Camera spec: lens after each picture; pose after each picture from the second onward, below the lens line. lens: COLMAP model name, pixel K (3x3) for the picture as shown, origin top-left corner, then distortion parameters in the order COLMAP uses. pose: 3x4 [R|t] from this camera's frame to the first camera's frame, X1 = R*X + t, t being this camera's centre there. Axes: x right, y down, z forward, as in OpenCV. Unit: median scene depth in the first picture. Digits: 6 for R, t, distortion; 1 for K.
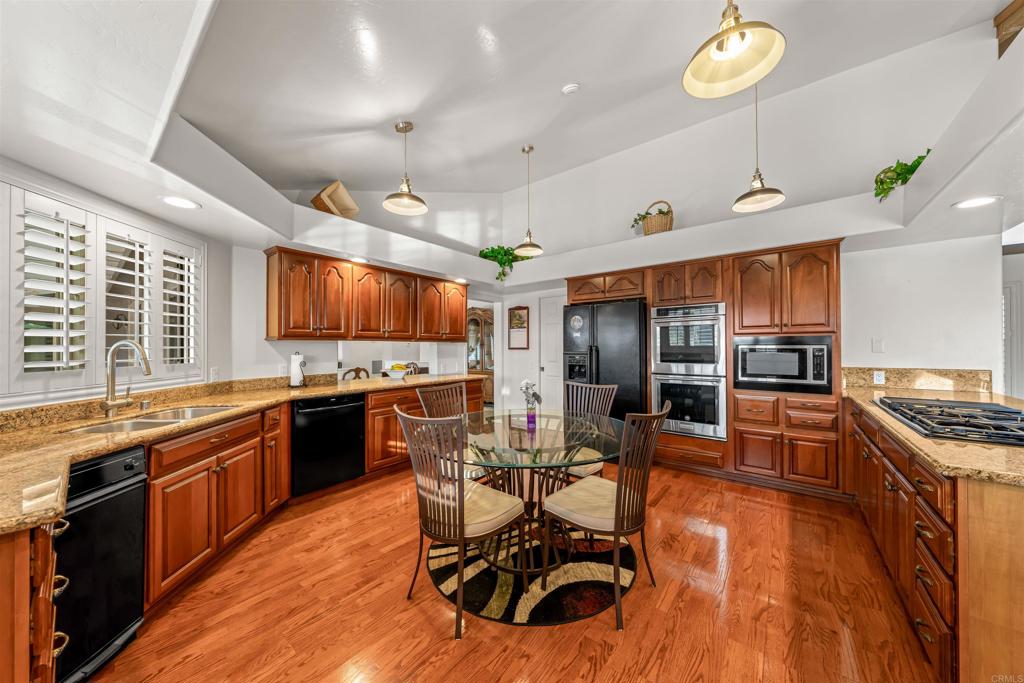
lens RADIAL K [[347.5, 0, 521.1], [0, 347.5, 343.4], [0, 0, 1]] dist [-0.002494, 0.000524]
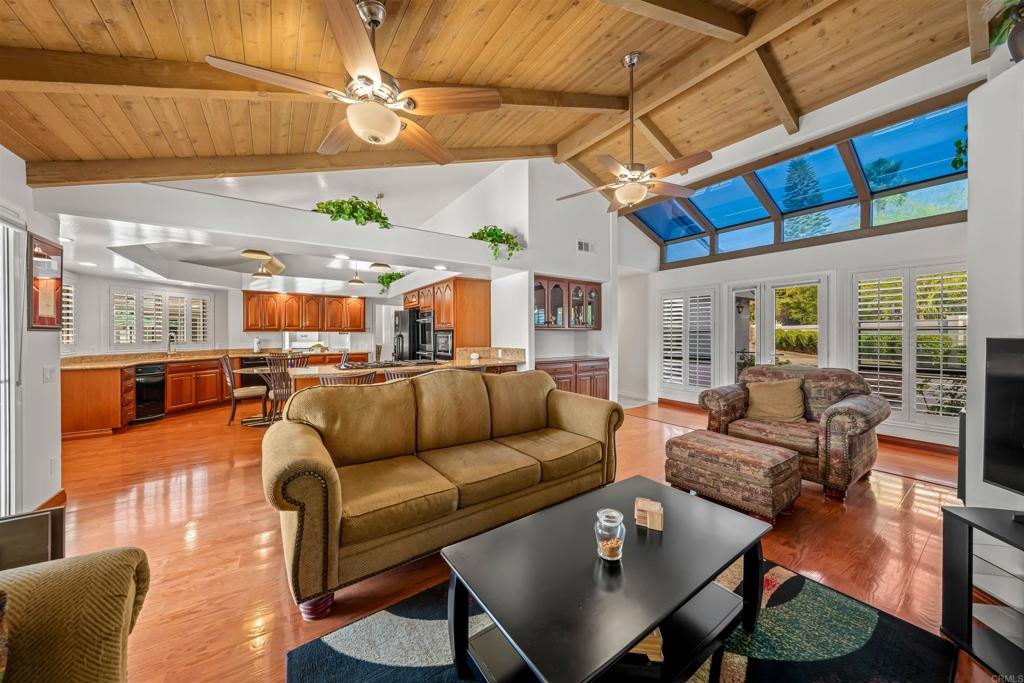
lens RADIAL K [[347.5, 0, 513.5], [0, 347.5, 333.9], [0, 0, 1]] dist [-0.002494, 0.000524]
pose [[0.954361, 0.001624, -0.298651, 1.547336], [0.001598, 0.999943, 0.010546, -0.014410], [0.298651, -0.010542, 0.954304, -0.591802]]
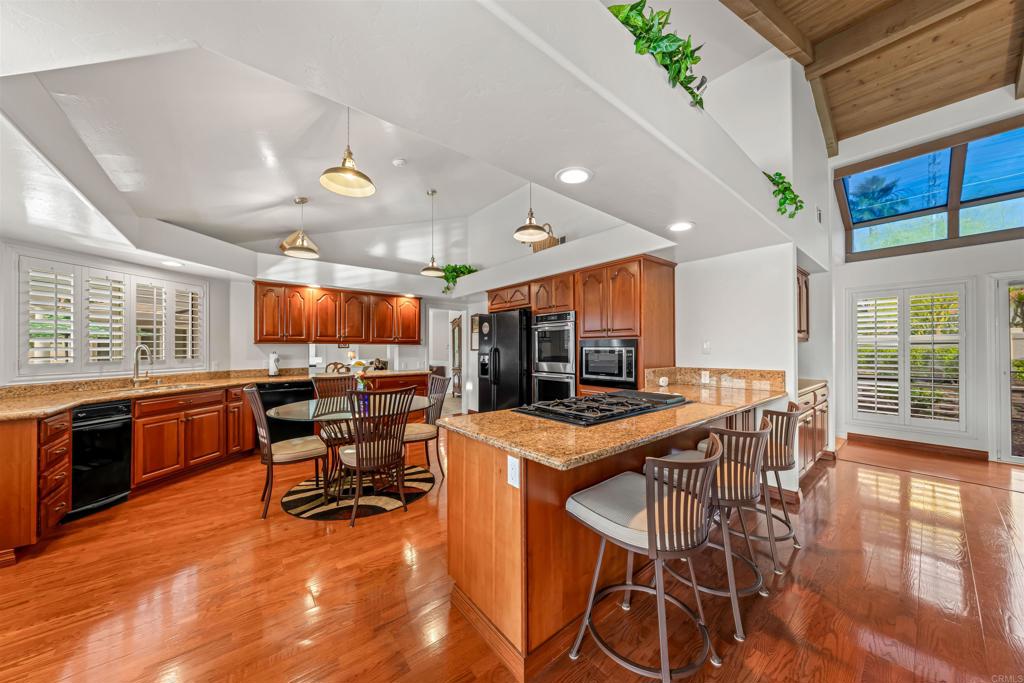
lens RADIAL K [[347.5, 0, 521.6], [0, 347.5, 345.7], [0, 0, 1]] dist [-0.002494, 0.000524]
pose [[0.975966, -0.000419, -0.217922, 0.687792], [0.001124, 0.999995, 0.003109, -0.003785], [0.217919, -0.003279, 0.975961, -0.187084]]
